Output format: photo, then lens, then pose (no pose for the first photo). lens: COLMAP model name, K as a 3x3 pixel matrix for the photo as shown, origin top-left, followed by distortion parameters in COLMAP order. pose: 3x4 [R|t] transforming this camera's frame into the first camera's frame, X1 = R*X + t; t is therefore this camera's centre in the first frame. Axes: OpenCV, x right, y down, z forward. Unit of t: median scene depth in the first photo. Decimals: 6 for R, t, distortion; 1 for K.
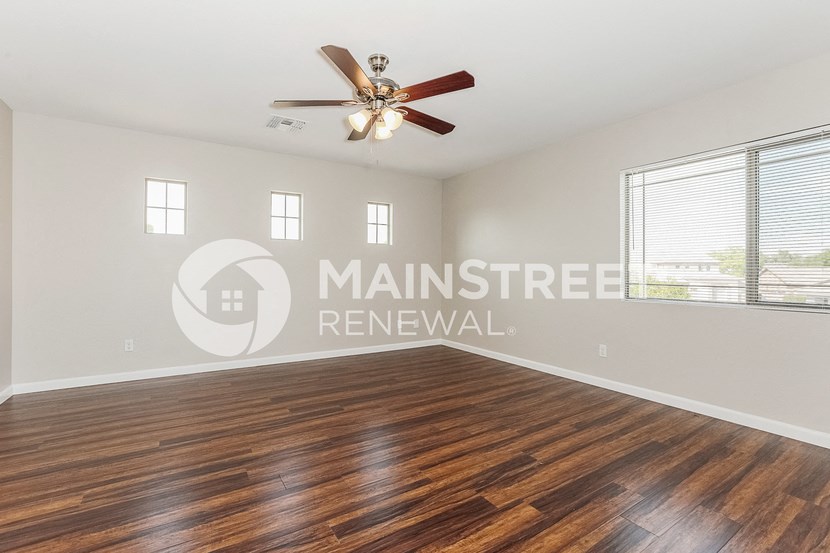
lens RADIAL K [[378.3, 0, 415.5], [0, 378.3, 274.4], [0, 0, 1]] dist [-0.022569, 0.004301]
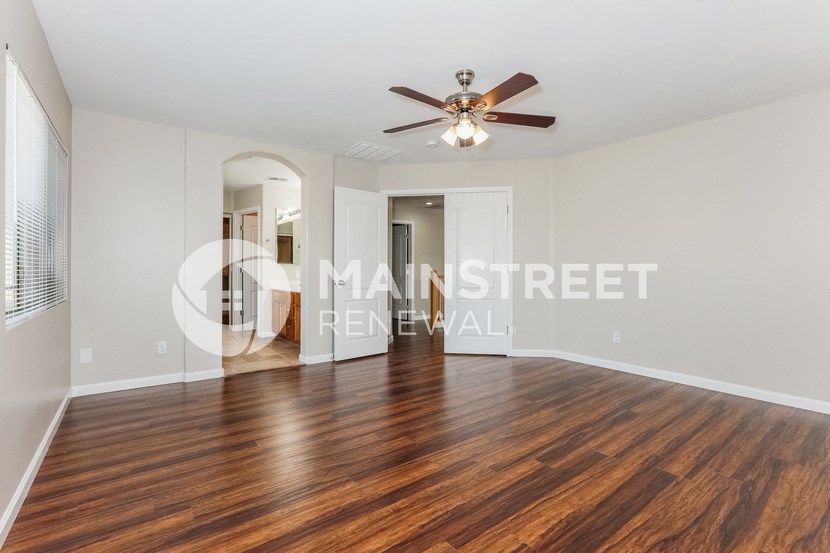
lens RADIAL K [[378.3, 0, 418.4], [0, 378.3, 271.0], [0, 0, 1]] dist [-0.022569, 0.004301]
pose [[-0.996653, -0.006617, -0.081478, 0.108429], [-0.007487, 0.999918, 0.010374, -0.013453], [0.081403, 0.010949, -0.996621, 1.865670]]
